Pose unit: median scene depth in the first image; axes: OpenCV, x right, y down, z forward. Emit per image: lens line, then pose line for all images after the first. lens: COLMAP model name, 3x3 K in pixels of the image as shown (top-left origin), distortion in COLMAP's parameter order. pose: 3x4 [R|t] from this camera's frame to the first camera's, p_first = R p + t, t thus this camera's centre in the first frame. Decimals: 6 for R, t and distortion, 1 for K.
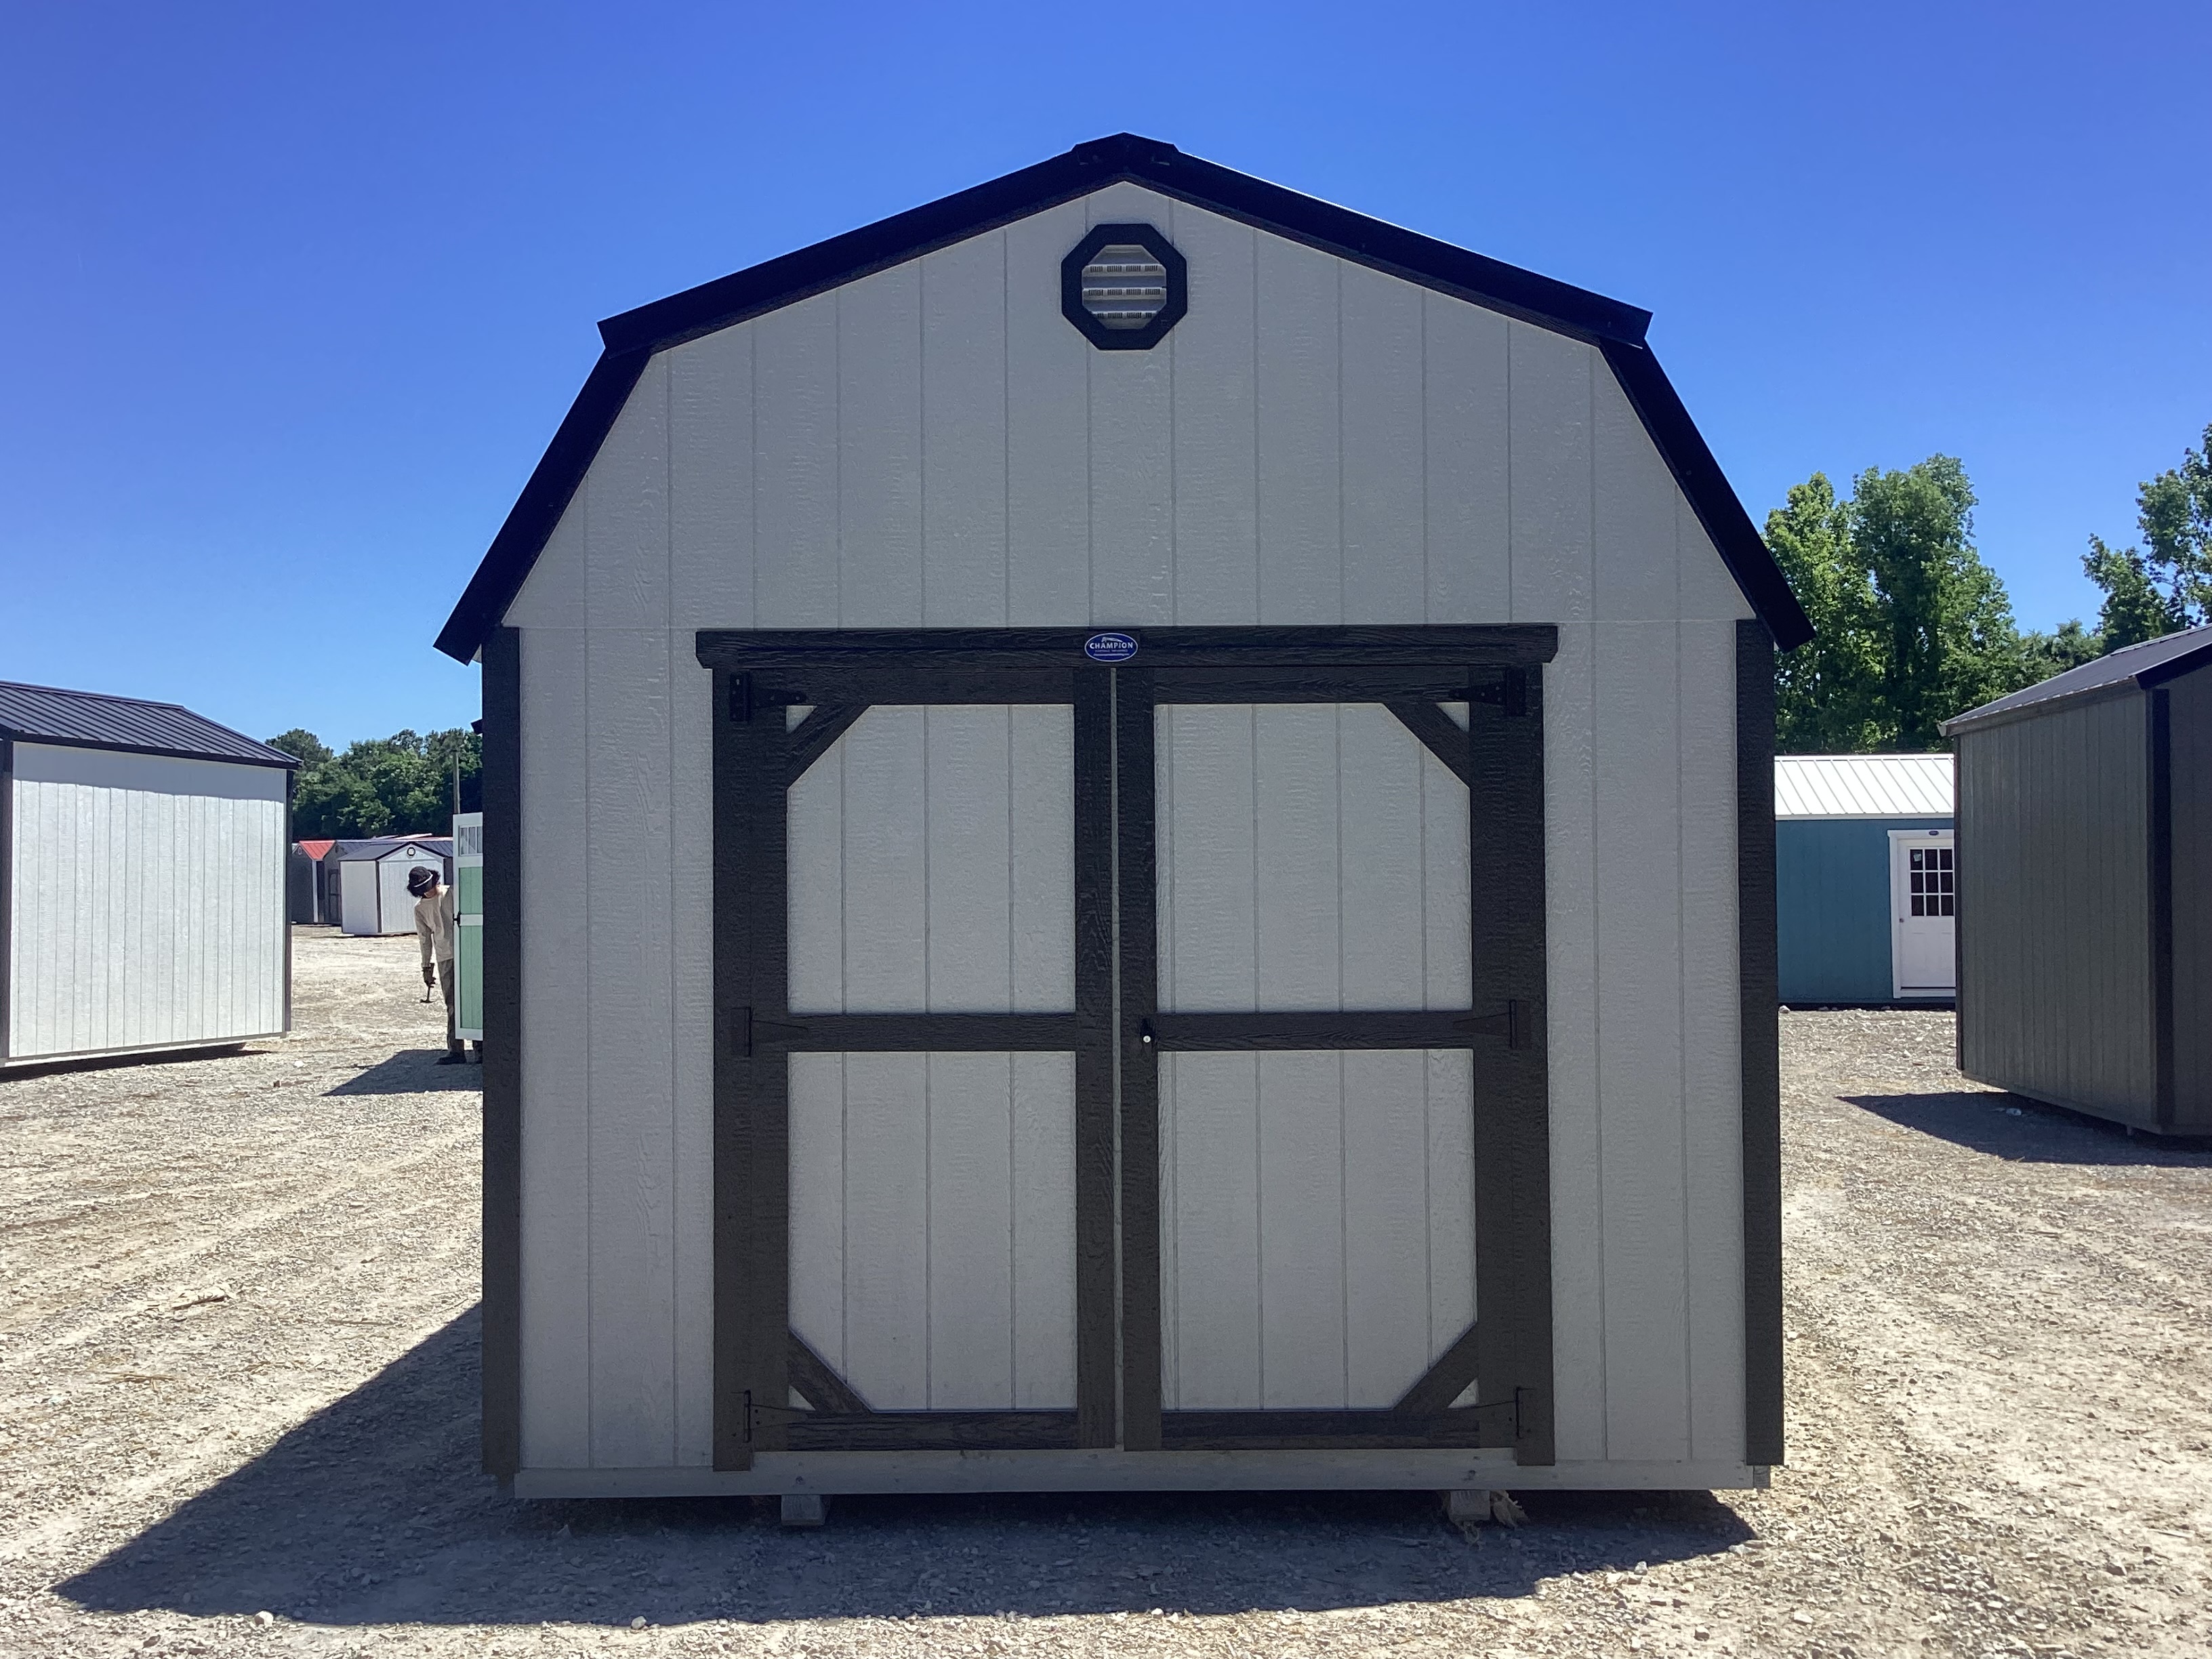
lens RADIAL K [[2214.1, 0, 1094.8], [0, 2214.1, 819.6], [0, 0, 1]] dist [0.032548, 0.000000]
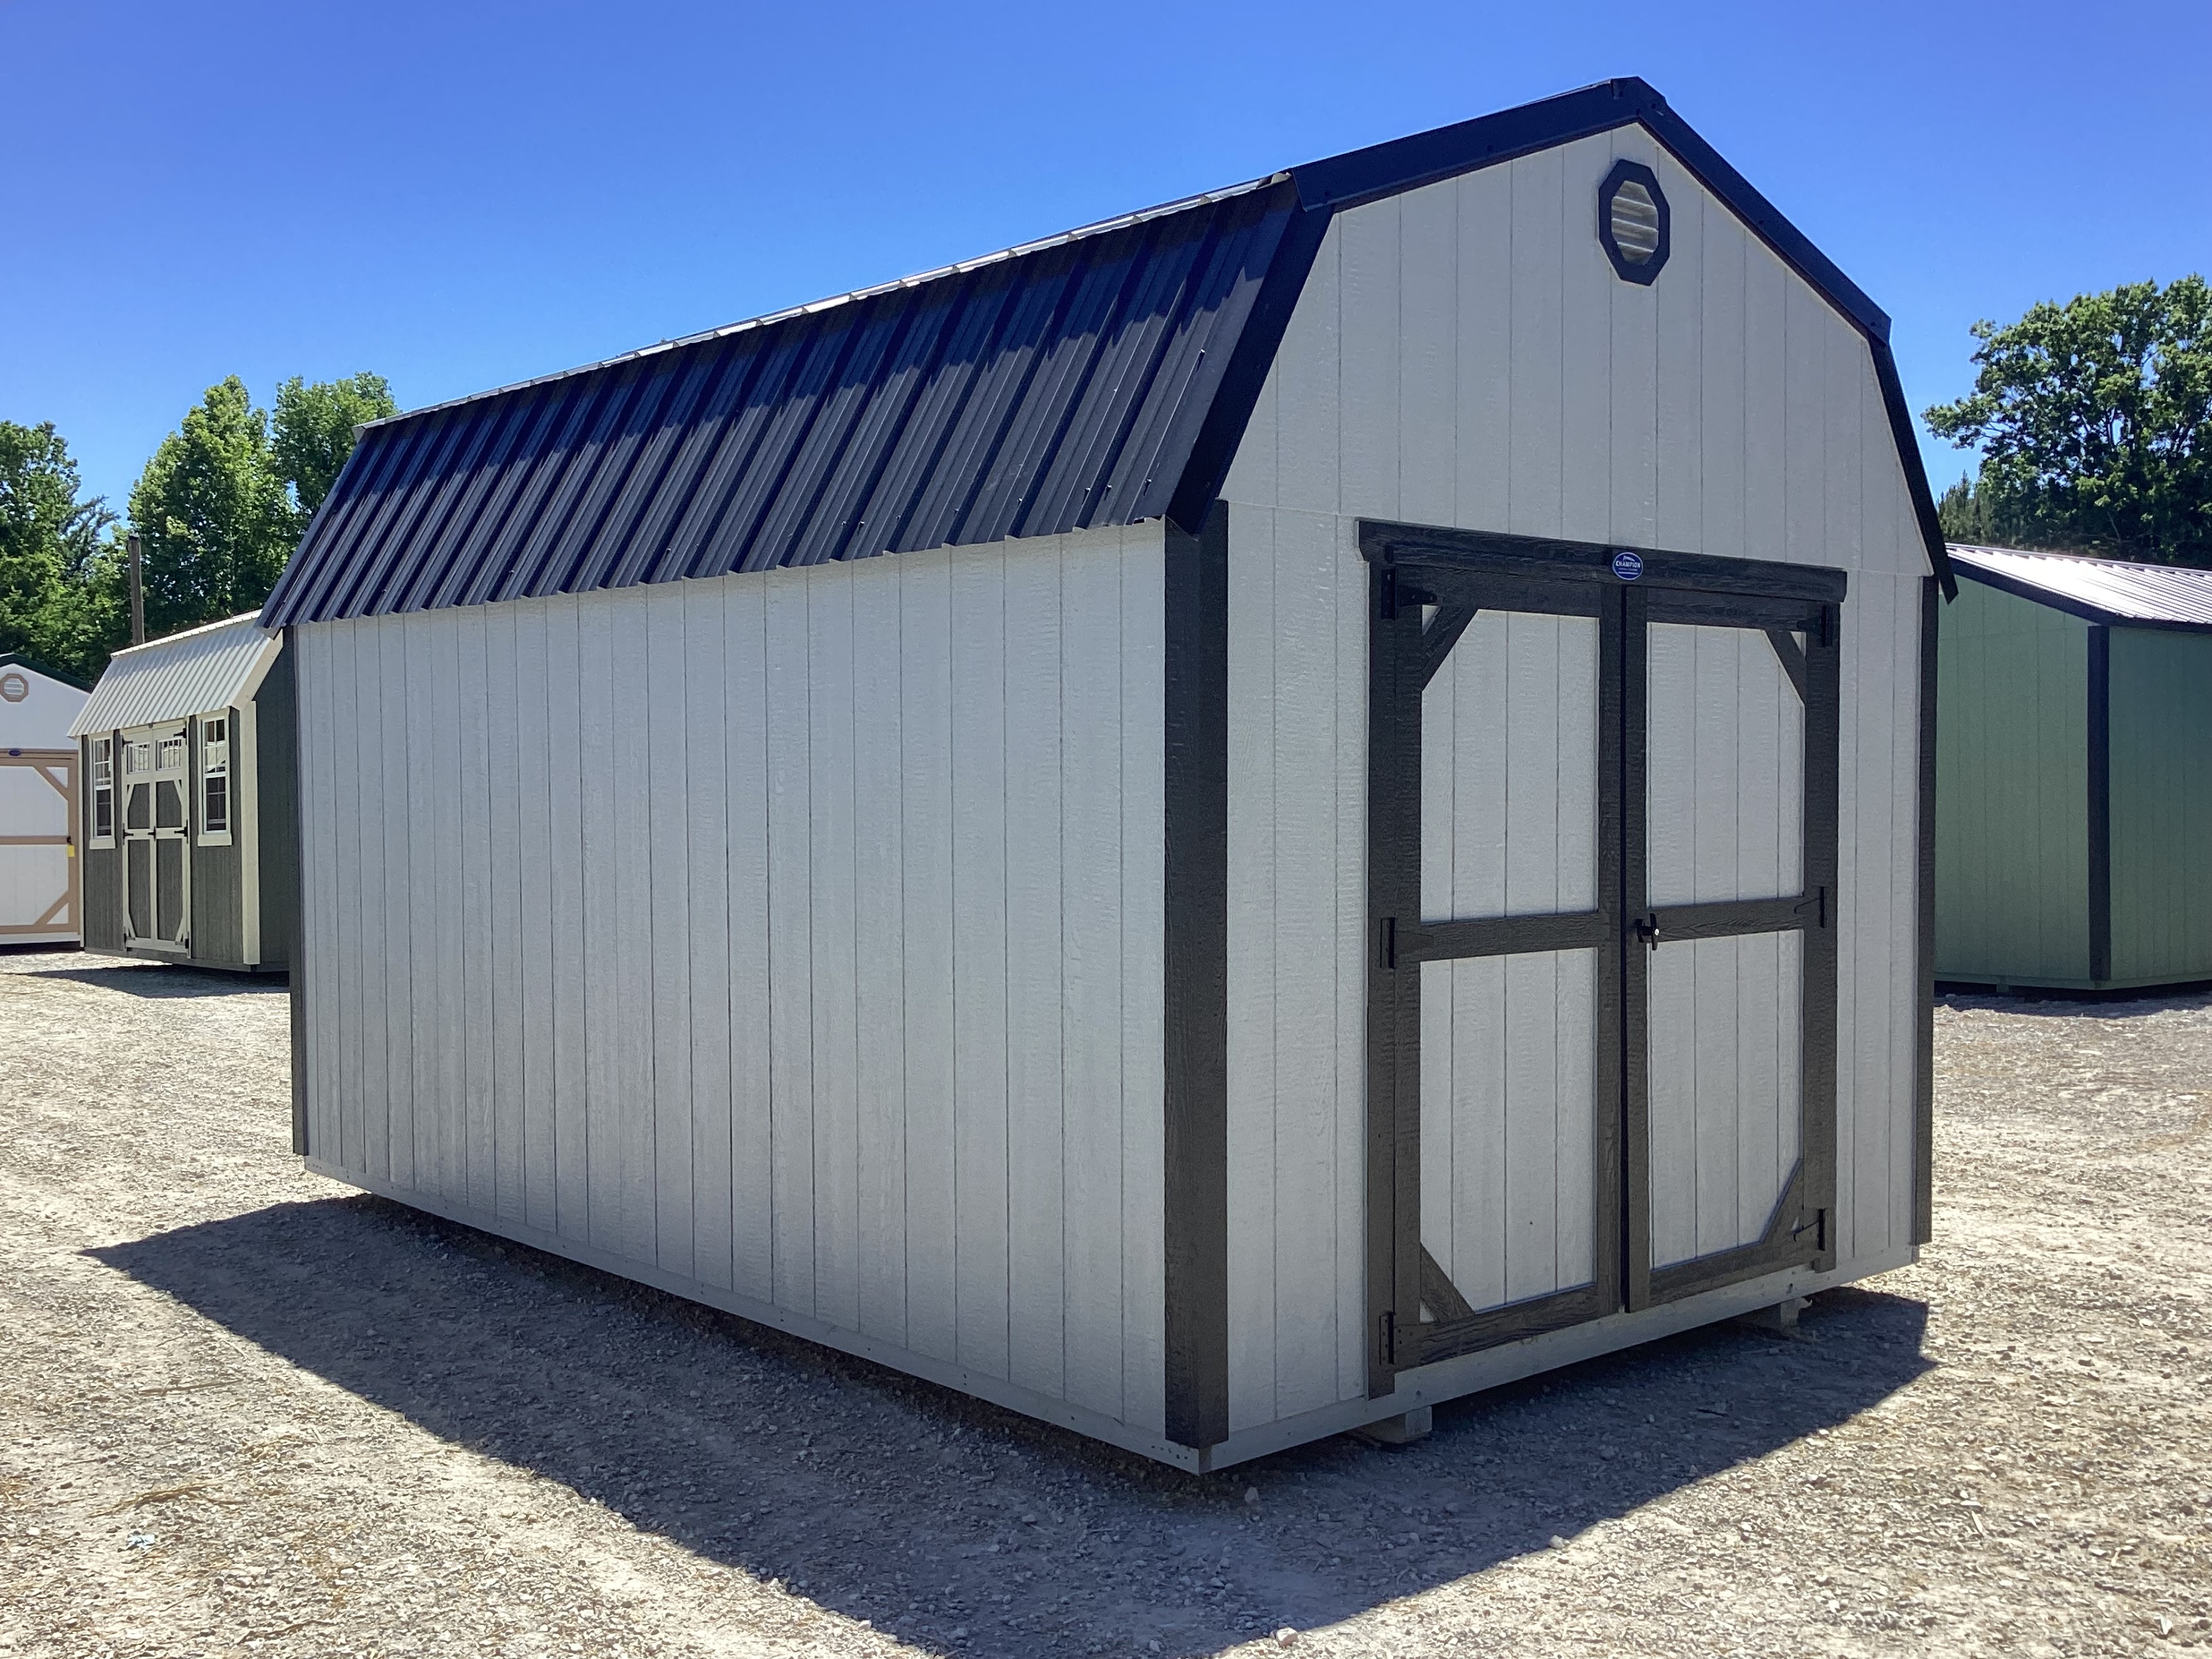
lens RADIAL K [[2214.1, 0, 1099.0], [0, 2214.1, 831.1], [0, 0, 1]] dist [0.032548, 0.000000]
pose [[0.751663, -0.015208, 0.659372, -0.883478], [-0.013482, 0.999171, 0.038413, 0.011872], [-0.659410, -0.037763, 0.750835, 0.363334]]
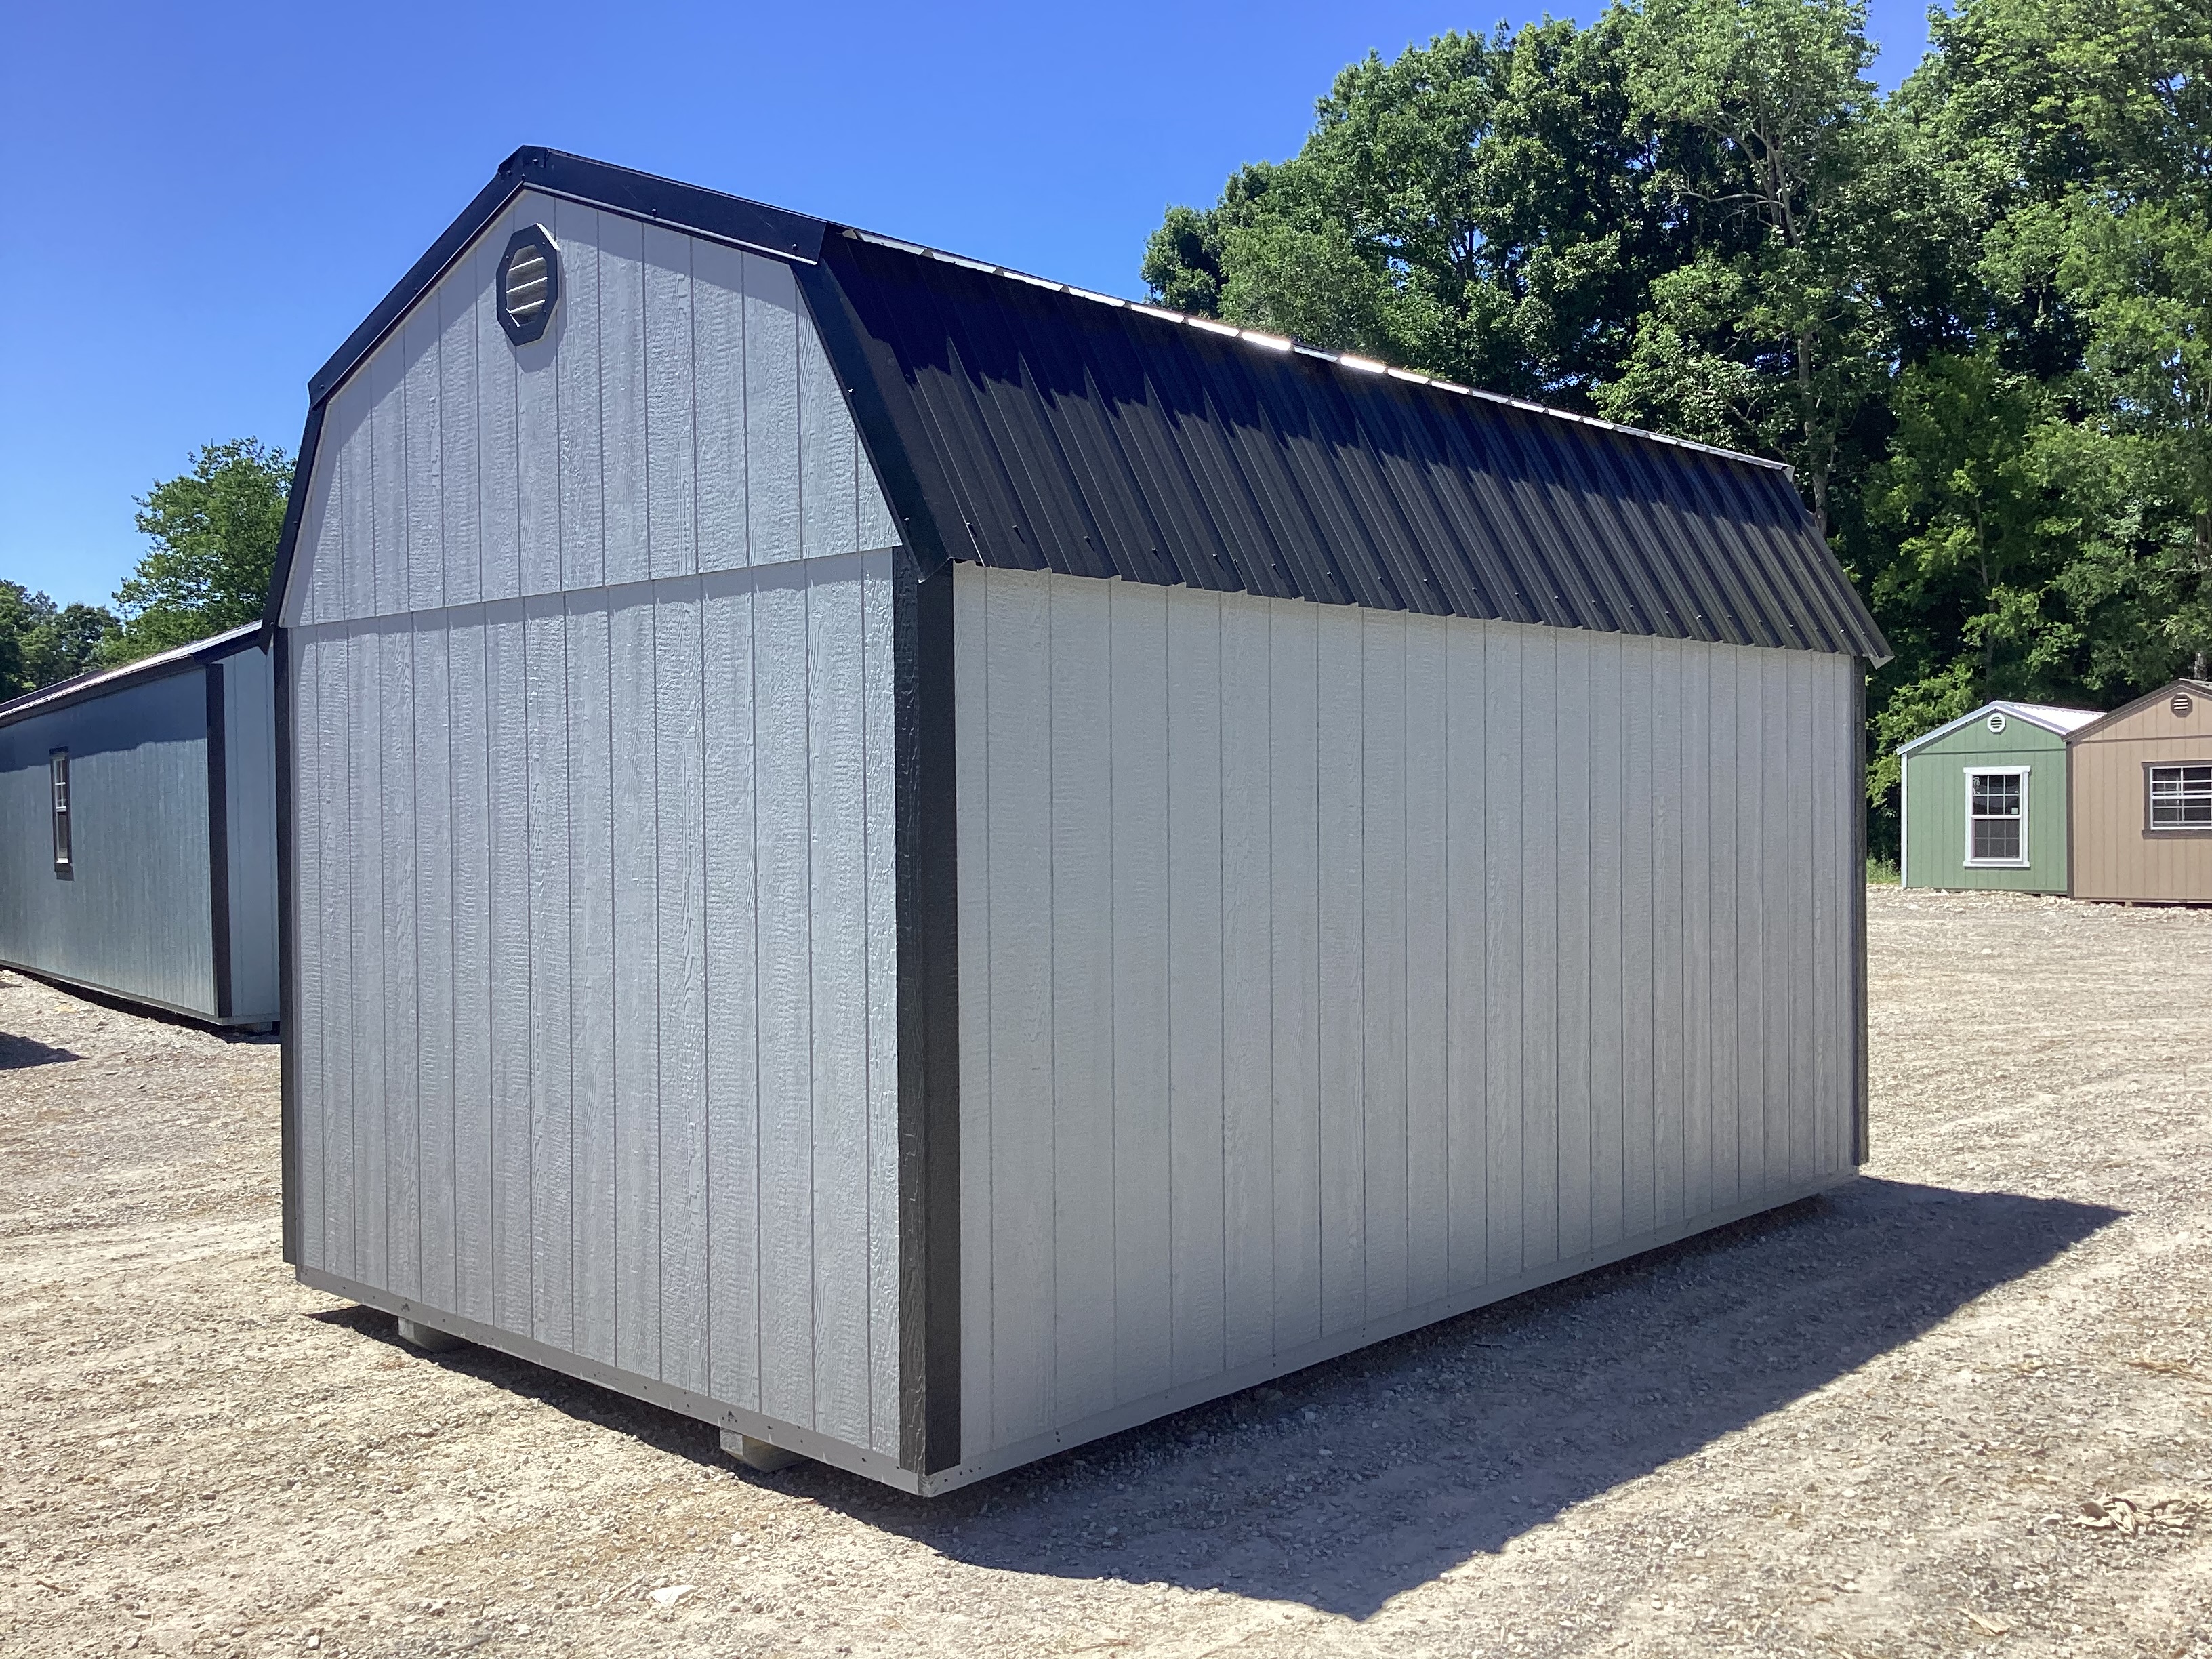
lens RADIAL K [[2046.2, 0, 1106.9], [0, 2046.2, 829.3], [0, 0, 1]] dist [0.024149, 0.000000]
pose [[-0.732168, 0.005425, 0.681102, -0.891243], [0.002439, 0.999983, -0.005343, 0.034501], [-0.681119, -0.002251, -0.732169, 1.554240]]
